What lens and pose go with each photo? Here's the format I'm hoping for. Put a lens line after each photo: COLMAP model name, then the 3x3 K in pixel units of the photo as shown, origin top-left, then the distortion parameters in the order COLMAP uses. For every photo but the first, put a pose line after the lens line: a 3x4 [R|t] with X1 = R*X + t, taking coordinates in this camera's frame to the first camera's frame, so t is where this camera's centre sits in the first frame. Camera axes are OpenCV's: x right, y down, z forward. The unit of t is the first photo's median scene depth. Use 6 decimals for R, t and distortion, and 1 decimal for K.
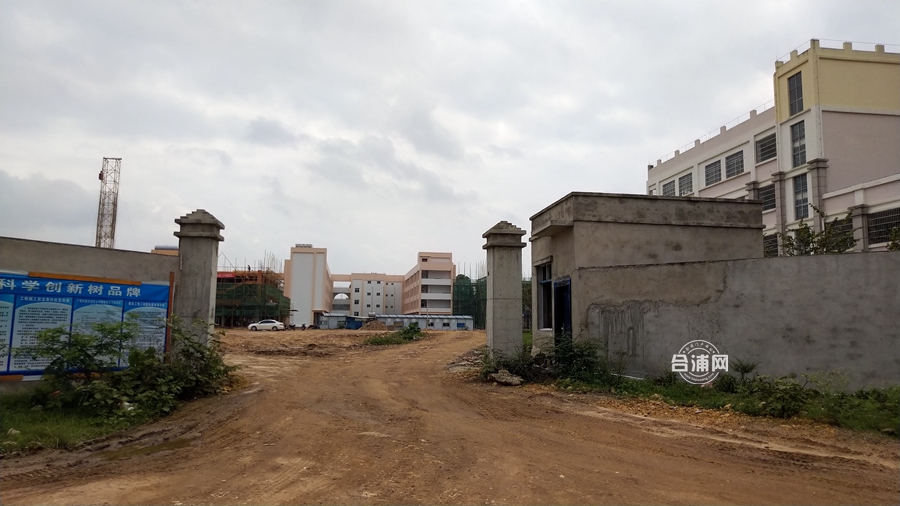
lens RADIAL K [[651.6, 0, 450.0], [0, 651.6, 253.0], [0, 0, 1]] dist [-0.000718, -0.000906]
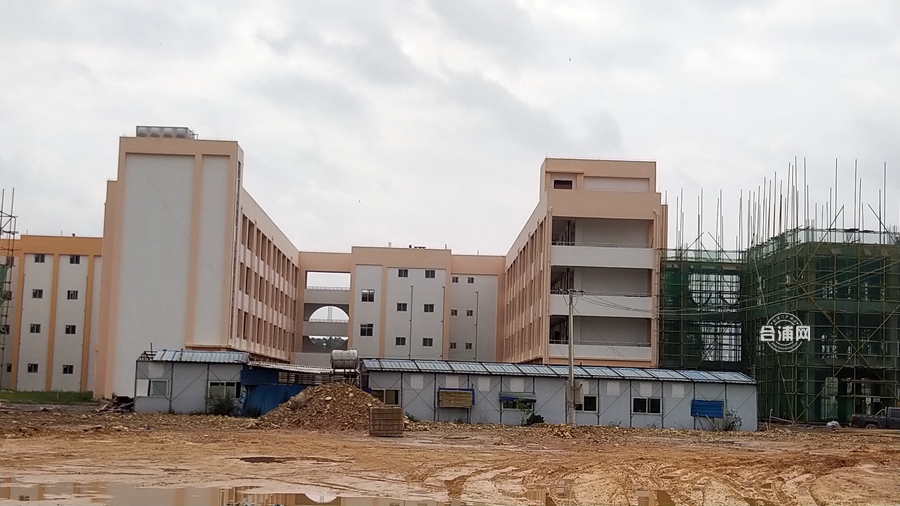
lens RADIAL K [[1195.1, 0, 449.5], [0, 1195.1, 294.2], [0, 0, 1]] dist [0.014886, -0.003174]
pose [[0.990816, 0.010129, -0.134840, -0.016294], [-0.006475, 0.999601, 0.027506, 0.046397], [0.135065, -0.026380, 0.990486, 0.451319]]
